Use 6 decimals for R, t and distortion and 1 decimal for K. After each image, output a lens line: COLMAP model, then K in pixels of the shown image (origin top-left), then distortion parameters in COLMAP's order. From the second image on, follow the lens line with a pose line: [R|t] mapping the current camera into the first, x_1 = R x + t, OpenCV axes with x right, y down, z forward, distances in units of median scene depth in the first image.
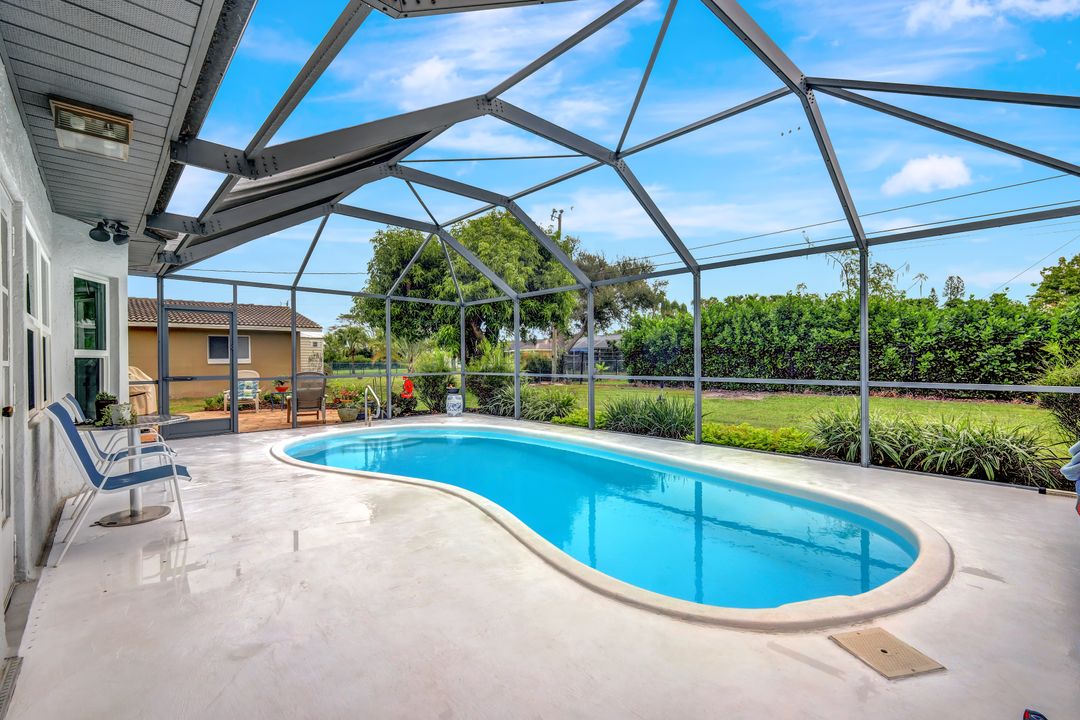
lens RADIAL K [[477.4, 0, 554.8], [0, 477.4, 361.2], [0, 0, 1]] dist [0.002493, 0.001049]
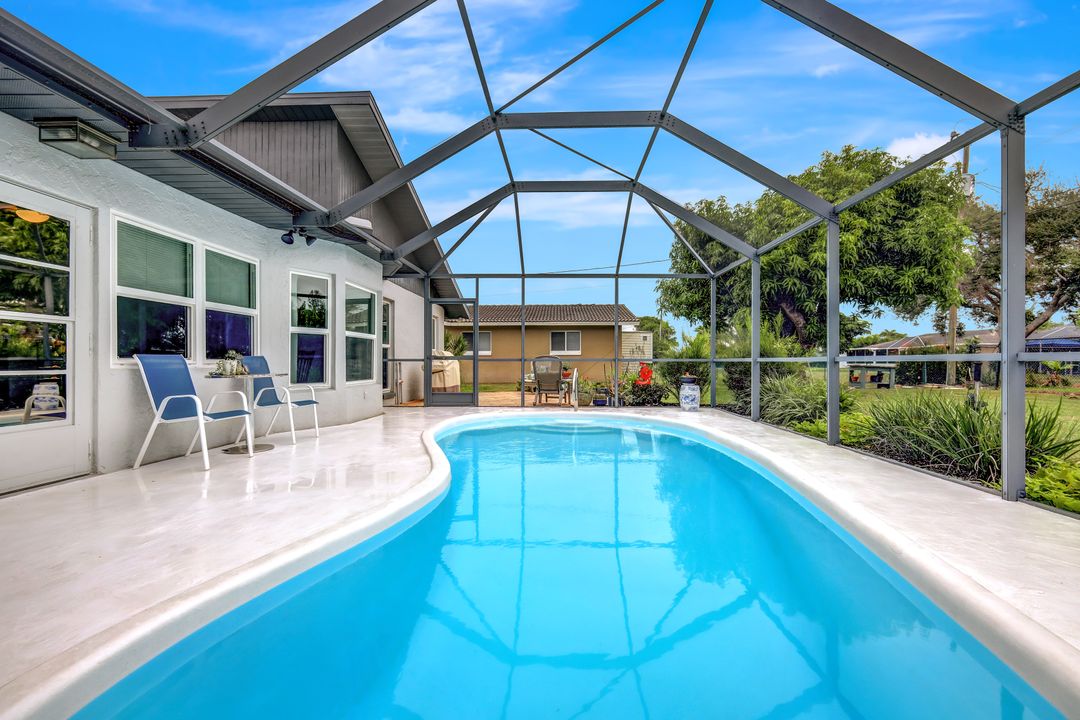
lens RADIAL K [[477.4, 0, 538.7], [0, 477.4, 366.0], [0, 0, 1]] dist [0.002493, 0.001049]
pose [[0.695766, 0.016093, -0.718088, 0.206093], [-0.007474, 0.999857, 0.015166, 0.026706], [0.718229, -0.005185, 0.695787, 0.233675]]
